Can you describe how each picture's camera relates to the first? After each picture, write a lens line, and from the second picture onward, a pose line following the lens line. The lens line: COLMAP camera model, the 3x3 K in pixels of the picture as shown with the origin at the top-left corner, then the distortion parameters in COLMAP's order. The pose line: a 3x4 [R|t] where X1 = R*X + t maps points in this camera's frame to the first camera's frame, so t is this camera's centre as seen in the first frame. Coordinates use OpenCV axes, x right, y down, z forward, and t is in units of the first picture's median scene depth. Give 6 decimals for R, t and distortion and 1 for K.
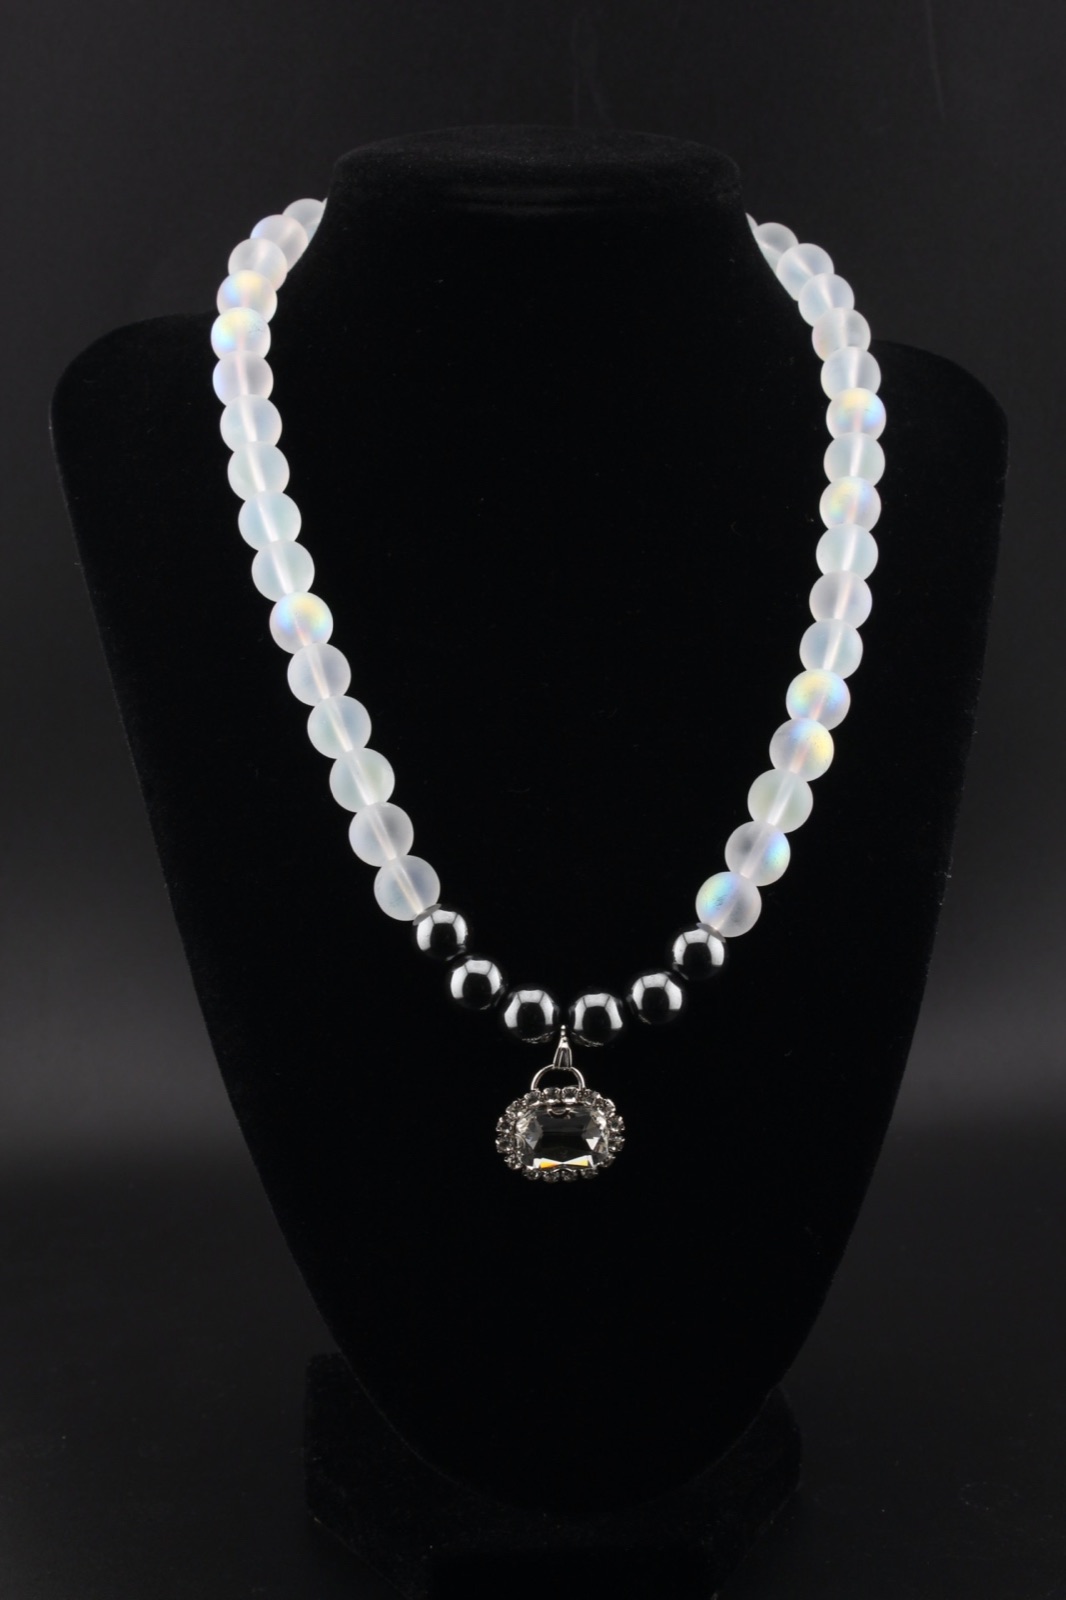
lens RADIAL K [[3005.9, 0, 533.0], [0, 3005.9, 800.0], [0, 0, 1]] dist [-0.001408, -0.099184]
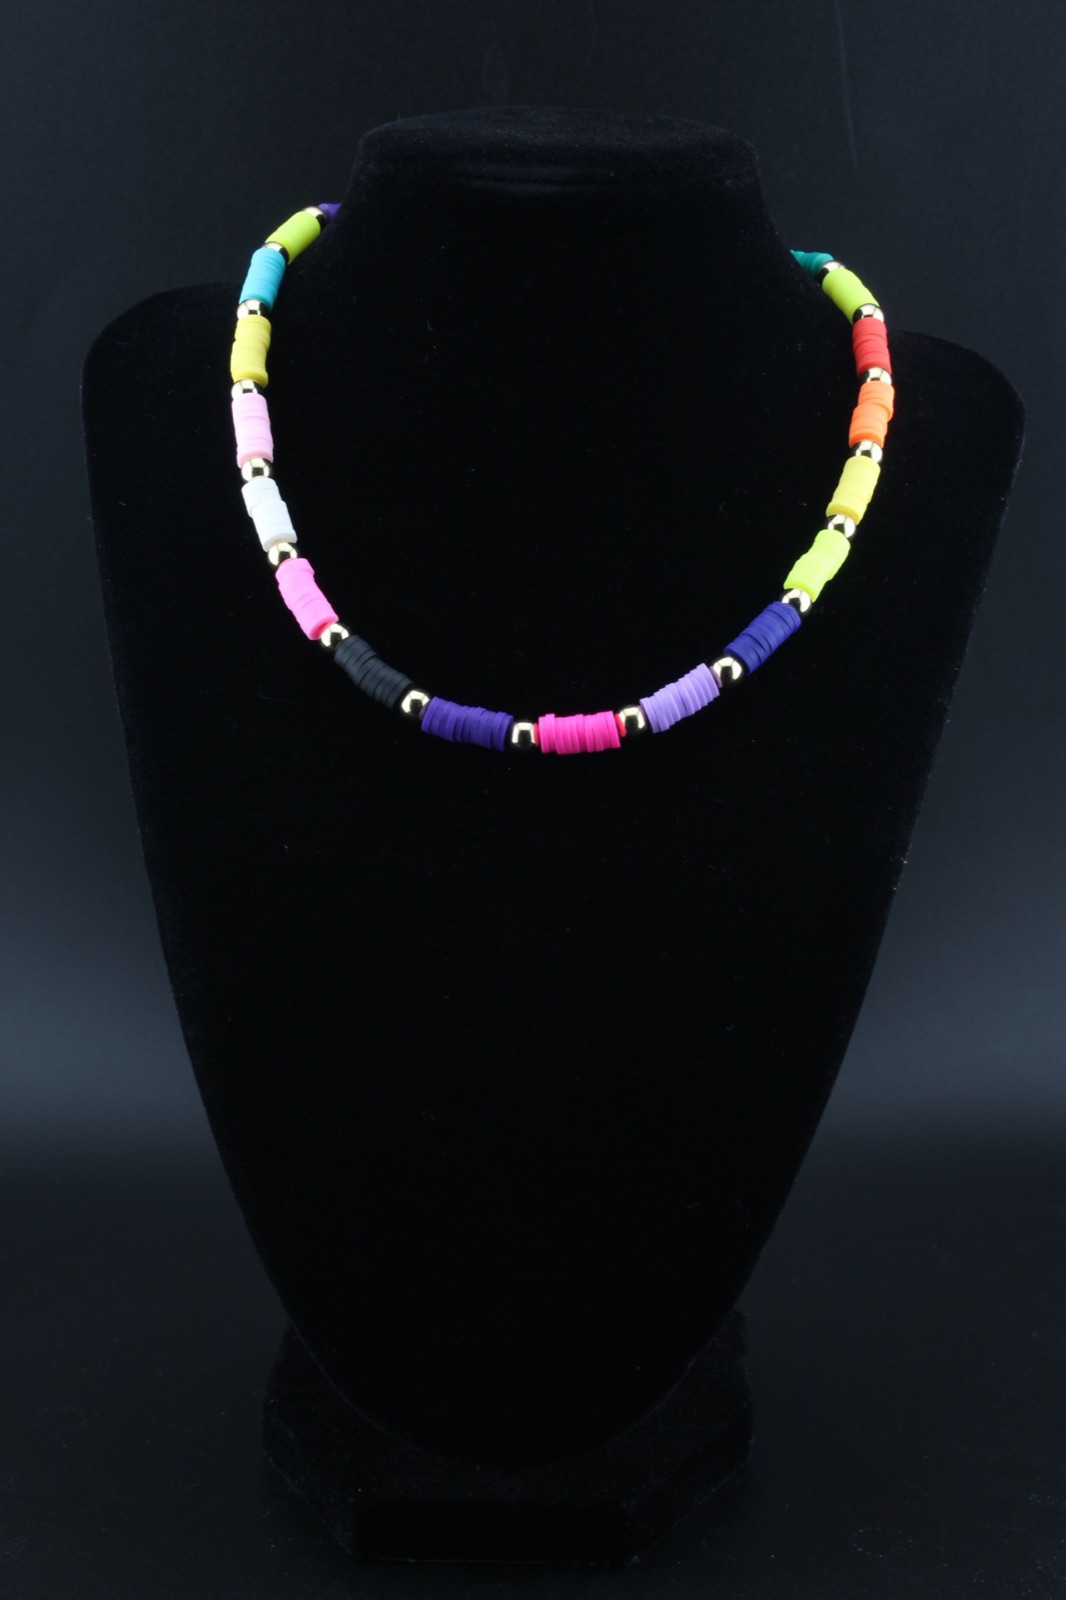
lens RADIAL K [[3038.7, 0, 533.0], [0, 3038.7, 800.0], [0, 0, 1]] dist [-0.017546, 0.041588]
pose [[0.994159, 0.050300, -0.095492, 0.106983], [-0.050586, 0.998720, -0.000571, 0.011272], [0.095341, 0.005398, 0.995430, -0.022889]]
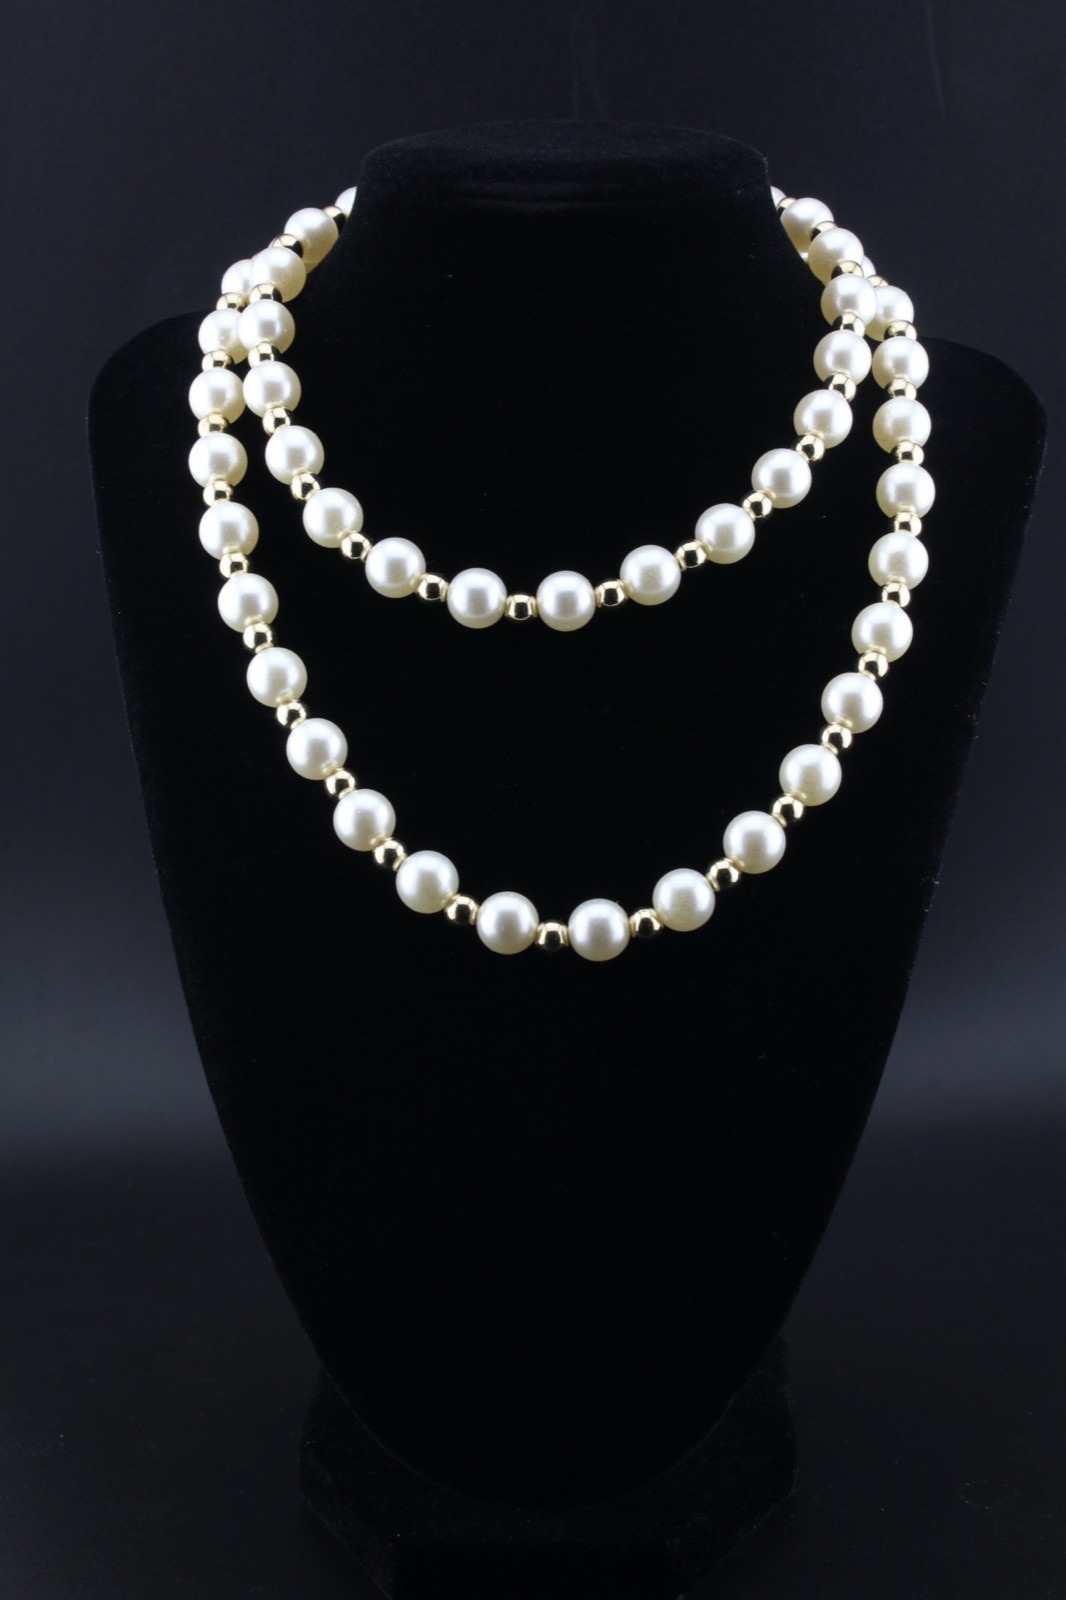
lens RADIAL K [[3005.9, 0, 533.0], [0, 3005.9, 800.0], [0, 0, 1]] dist [-0.001408, -0.099184]
pose [[0.994055, 0.023811, -0.106242, 0.107329], [-0.023359, 0.999712, 0.005504, -0.003934], [0.106342, -0.002989, 0.994325, 0.004838]]
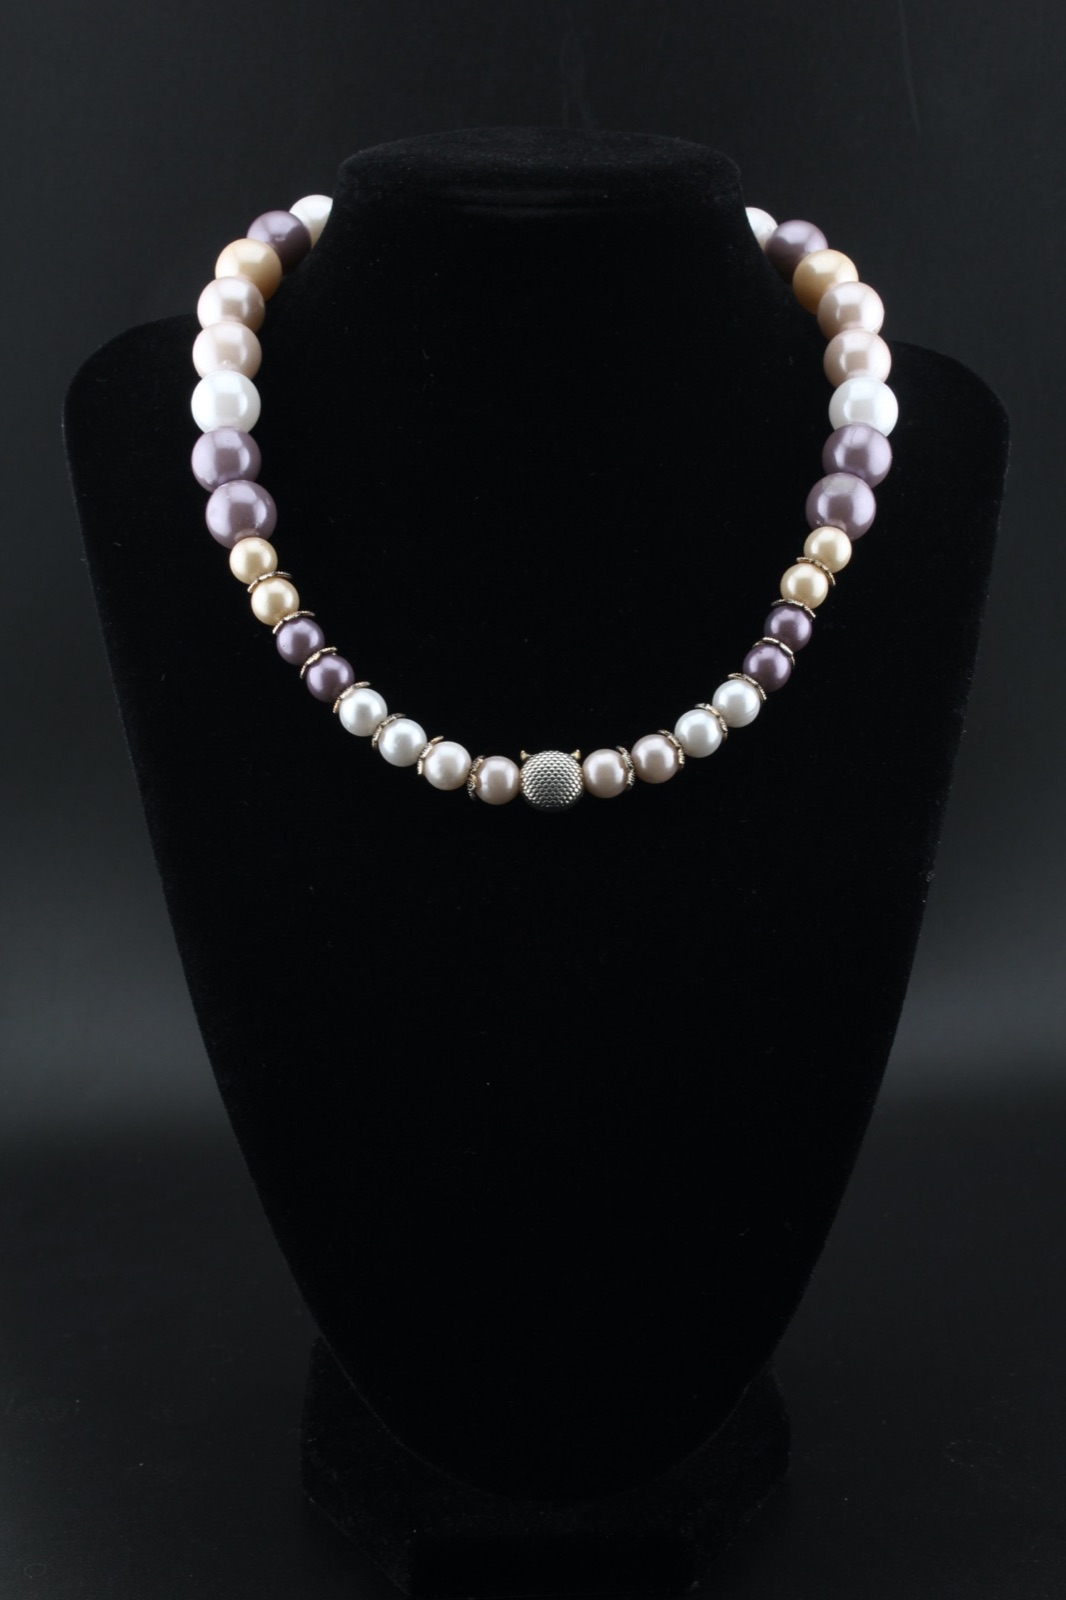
lens RADIAL K [[2896.0, 0, 533.0], [0, 2896.0, 800.0], [0, 0, 1]] dist [-0.015898, -0.014879]
pose [[0.999215, 0.007353, -0.038932, 0.040522], [-0.006988, 0.999930, 0.009511, -0.007761], [0.038999, -0.009231, 0.999197, 0.025754]]
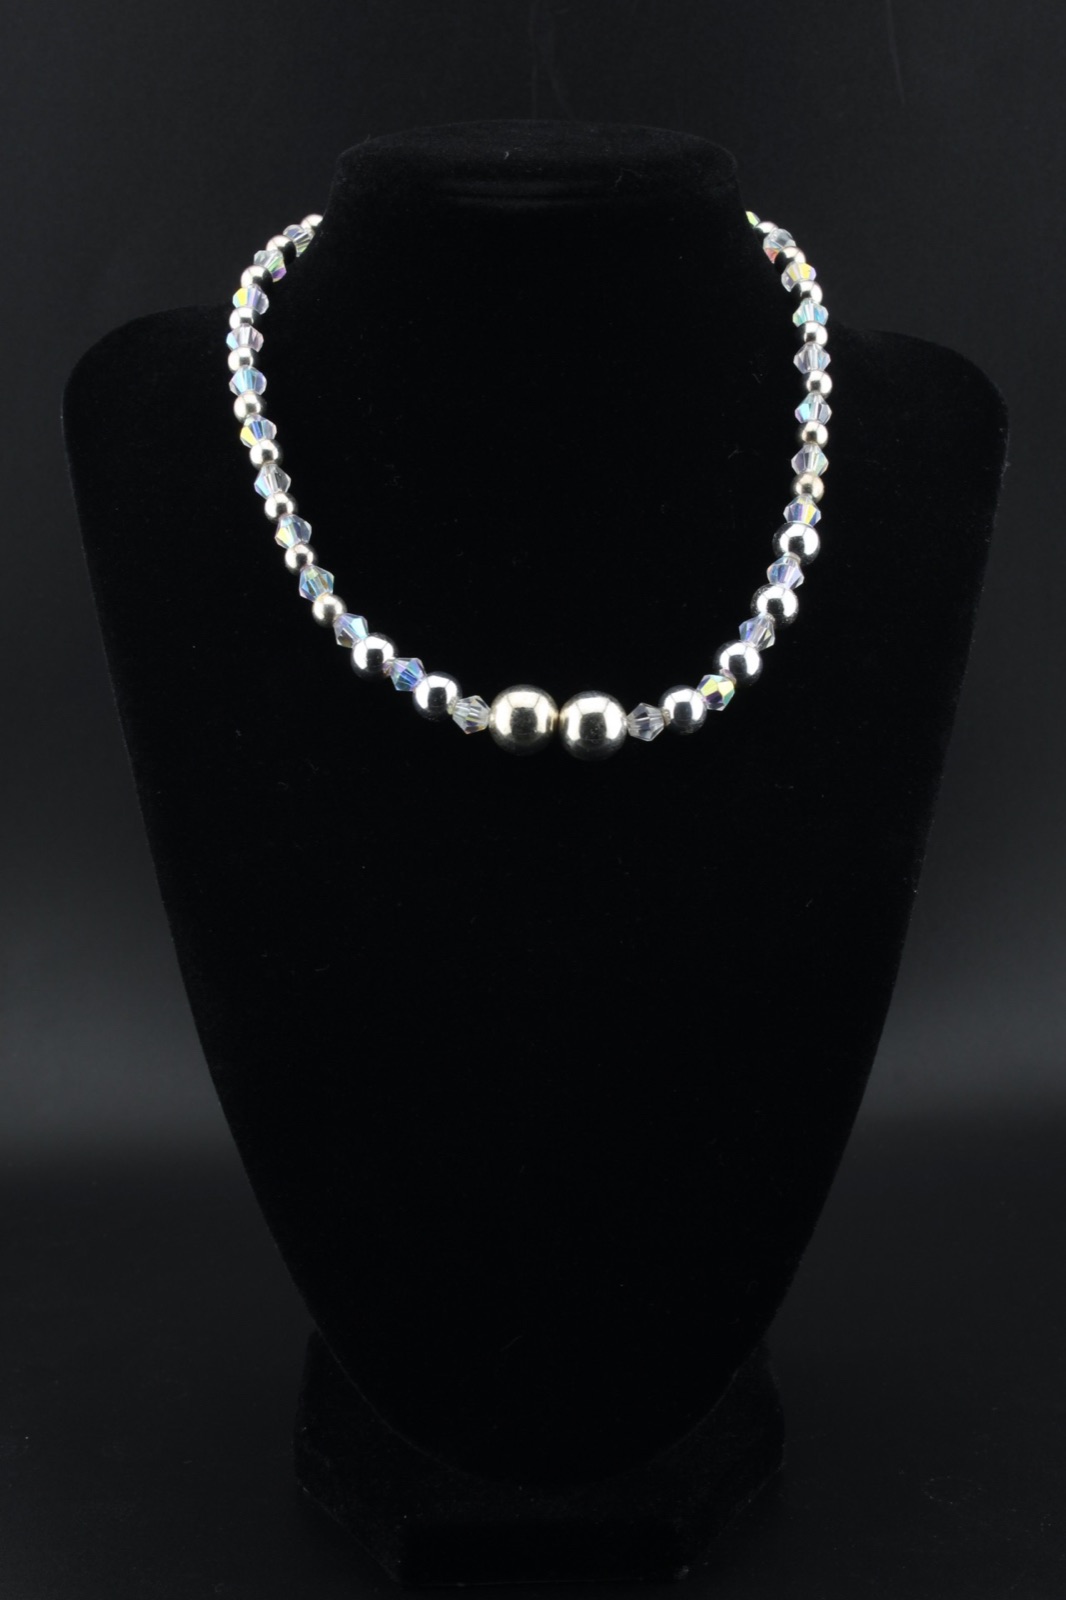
lens RADIAL K [[3005.9, 0, 533.0], [0, 3005.9, 800.0], [0, 0, 1]] dist [-0.001408, -0.099184]
pose [[0.998523, 0.008988, -0.053585, 0.059199], [-0.008850, 0.999957, 0.002805, 0.002262], [0.053608, -0.002327, 0.998559, -0.013572]]
